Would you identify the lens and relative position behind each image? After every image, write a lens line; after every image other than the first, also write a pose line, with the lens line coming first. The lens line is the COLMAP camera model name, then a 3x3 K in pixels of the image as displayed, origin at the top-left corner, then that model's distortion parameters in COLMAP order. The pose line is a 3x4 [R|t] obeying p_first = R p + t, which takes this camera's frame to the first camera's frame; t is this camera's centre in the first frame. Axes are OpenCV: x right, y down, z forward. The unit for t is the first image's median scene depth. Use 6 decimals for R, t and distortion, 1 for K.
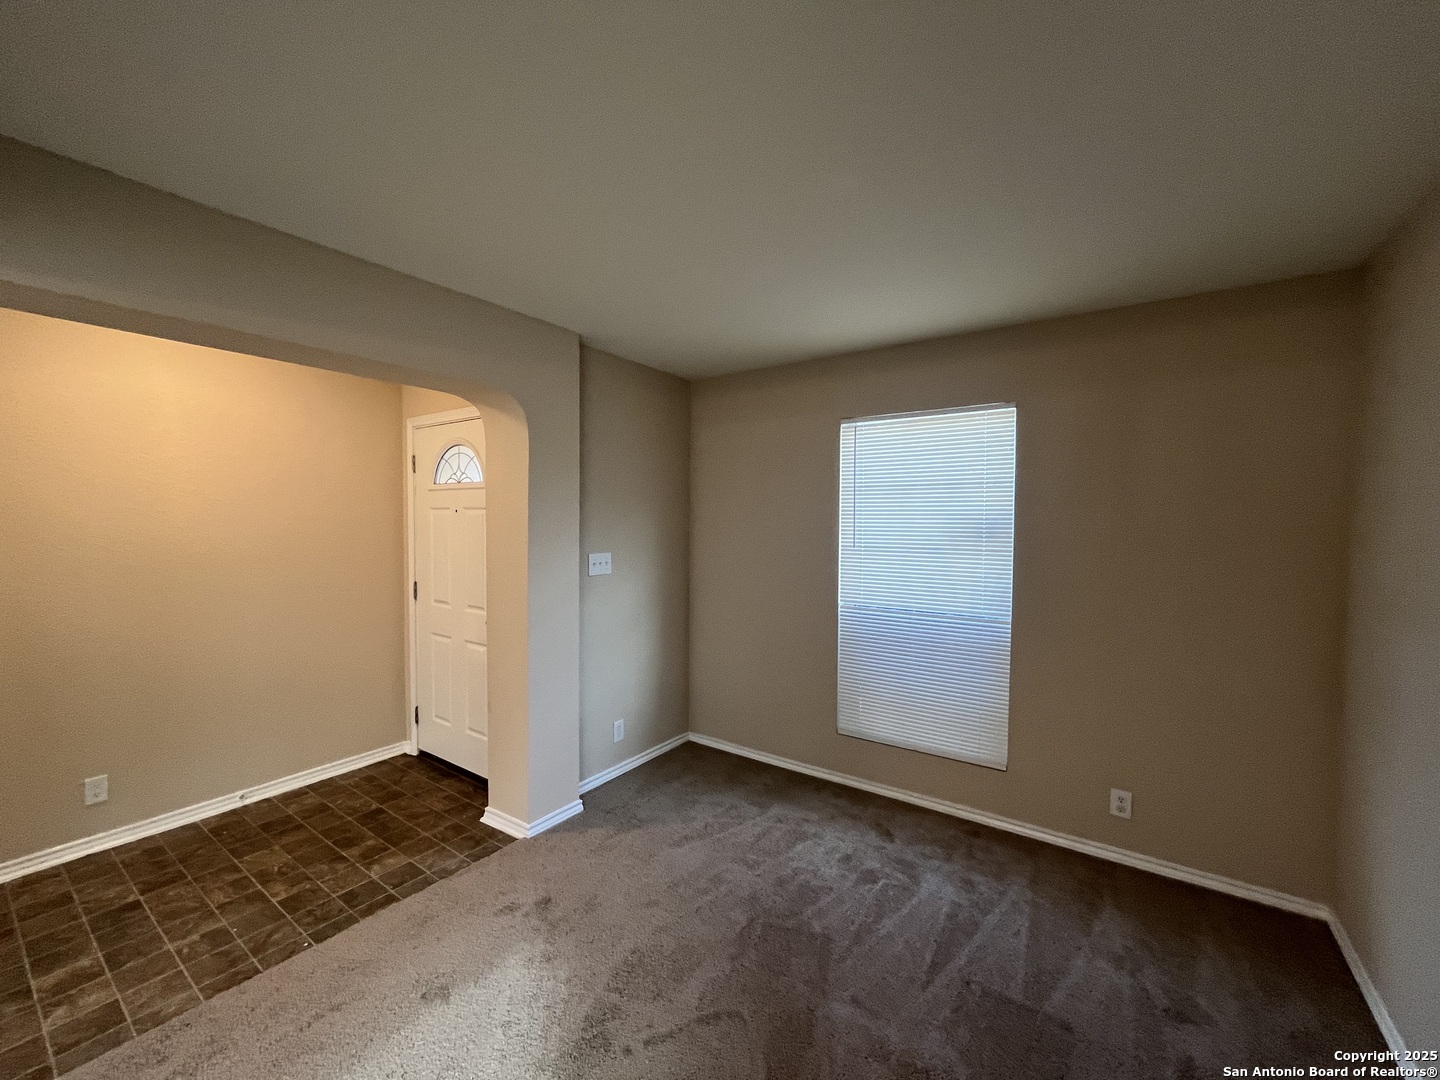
lens RADIAL K [[577.0, 0, 720.0], [0, 577.0, 540.0], [0, 0, 1]] dist [-0.000383, -0.000013]
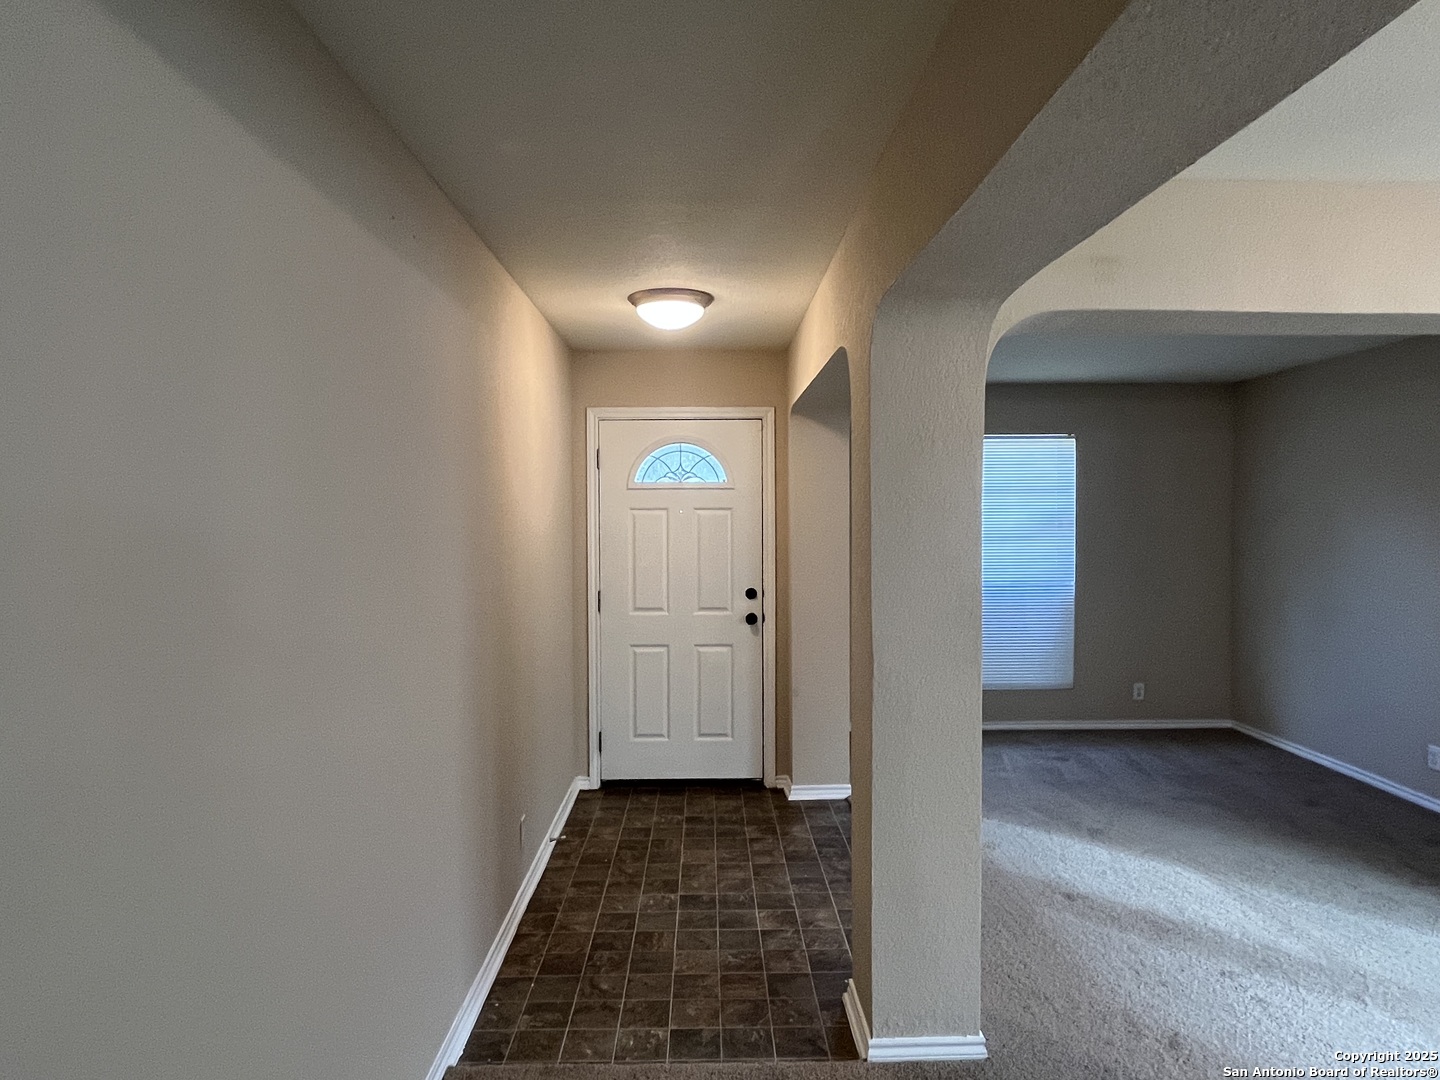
lens RADIAL K [[857.6, 0, 720.0], [0, 857.6, 540.0], [0, 0, 1]] dist [0.000742, -0.000102]
pose [[0.808792, -0.026859, 0.587482, -1.498010], [0.029417, 0.999554, 0.005200, -0.009200], [-0.587359, 0.013076, 0.809221, -0.229144]]
